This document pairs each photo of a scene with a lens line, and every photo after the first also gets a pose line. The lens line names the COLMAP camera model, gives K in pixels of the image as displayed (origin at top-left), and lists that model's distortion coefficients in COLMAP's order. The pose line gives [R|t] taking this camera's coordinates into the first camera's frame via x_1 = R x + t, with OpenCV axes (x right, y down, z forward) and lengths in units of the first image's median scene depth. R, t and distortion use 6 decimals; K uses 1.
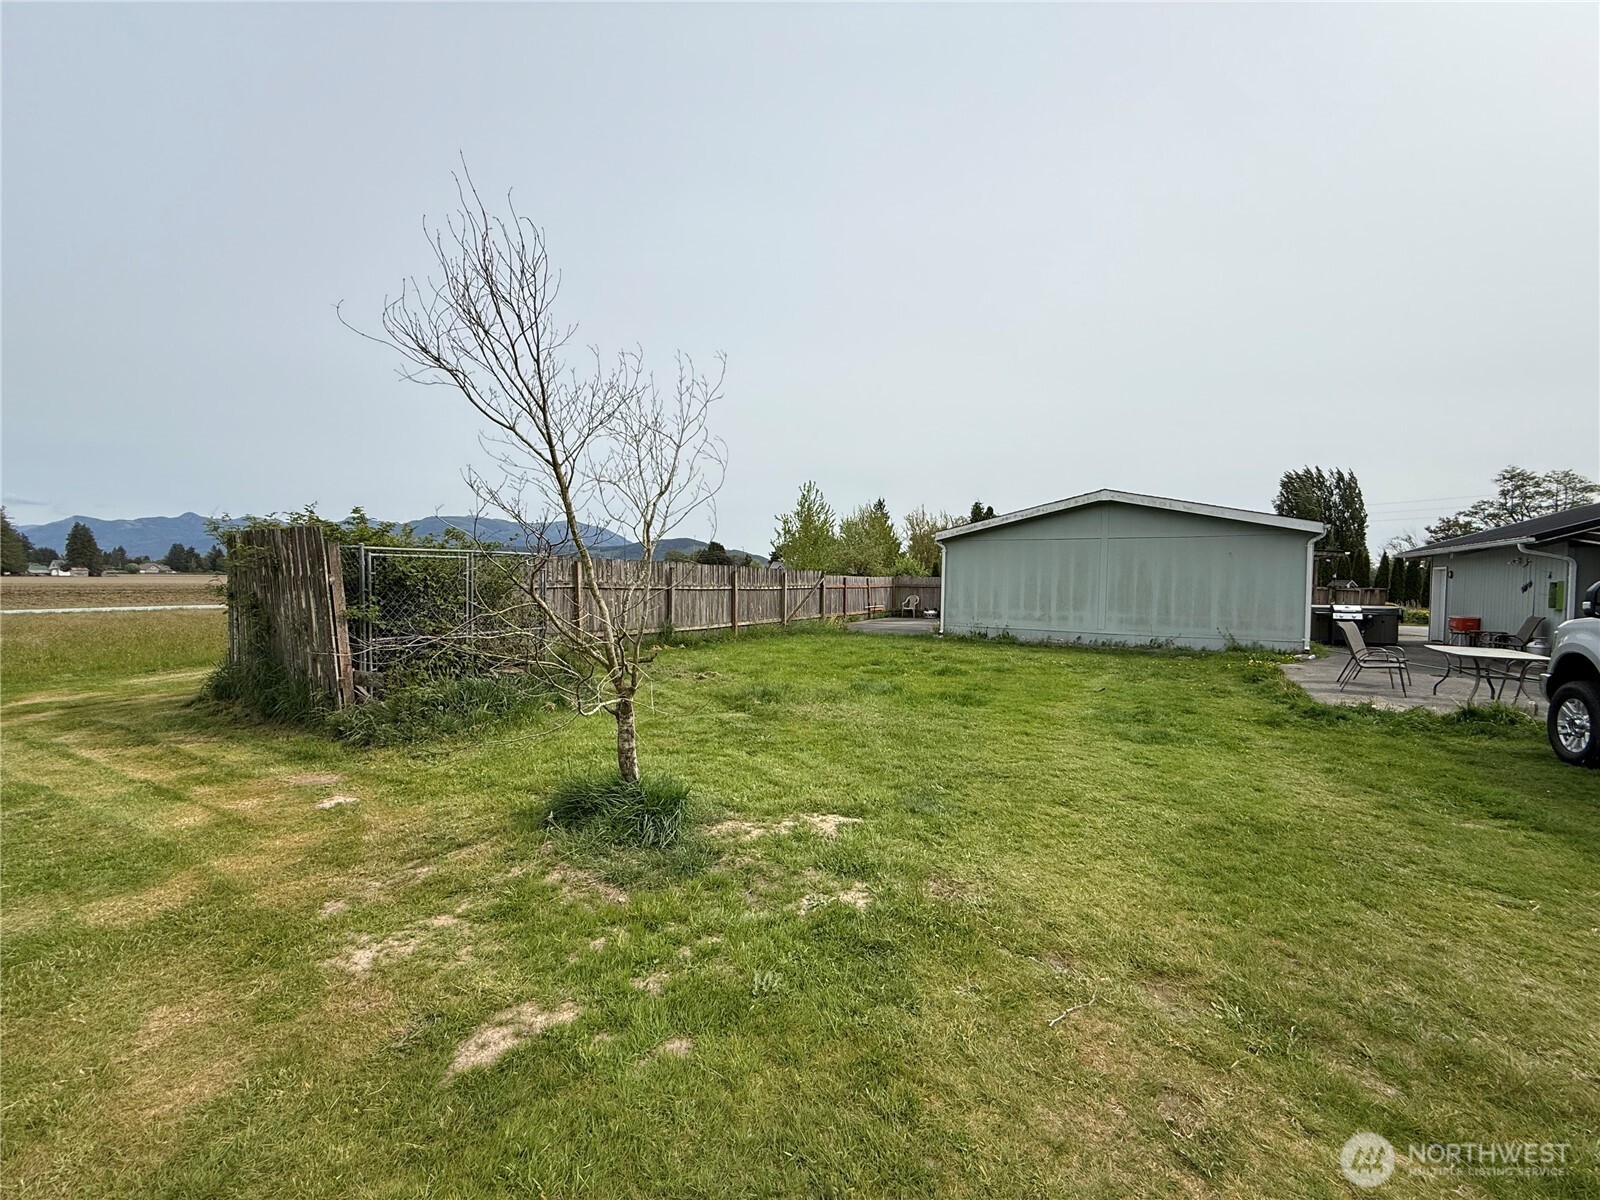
lens RADIAL K [[637.2, 0, 804.5], [0, 637.2, 597.8], [0, 0, 1]] dist [0.001101, -0.000102]
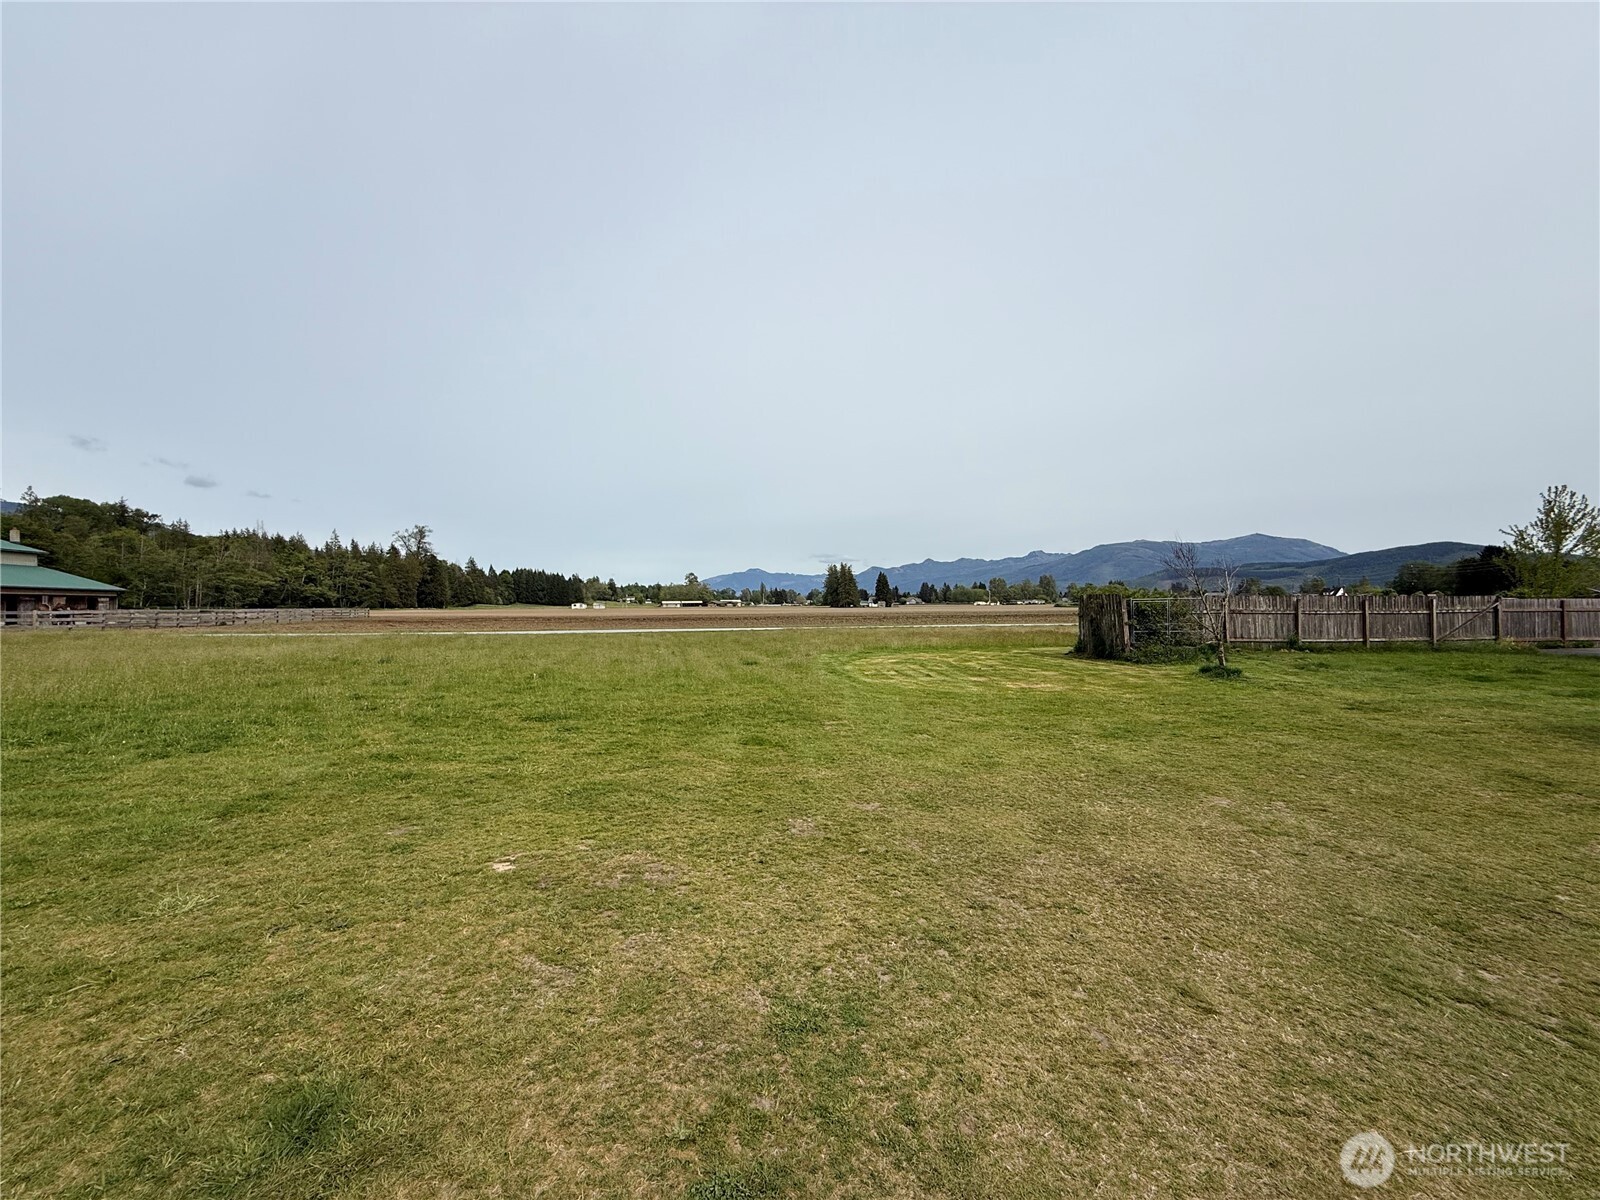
lens RADIAL K [[637.2, 0, 796.0], [0, 637.2, 597.1], [0, 0, 1]] dist [0.001101, -0.000102]
pose [[0.560176, -0.026370, -0.827954, 0.258014], [-0.007600, 0.999288, -0.036969, 0.008817], [0.828339, 0.027001, 0.559576, -0.570242]]
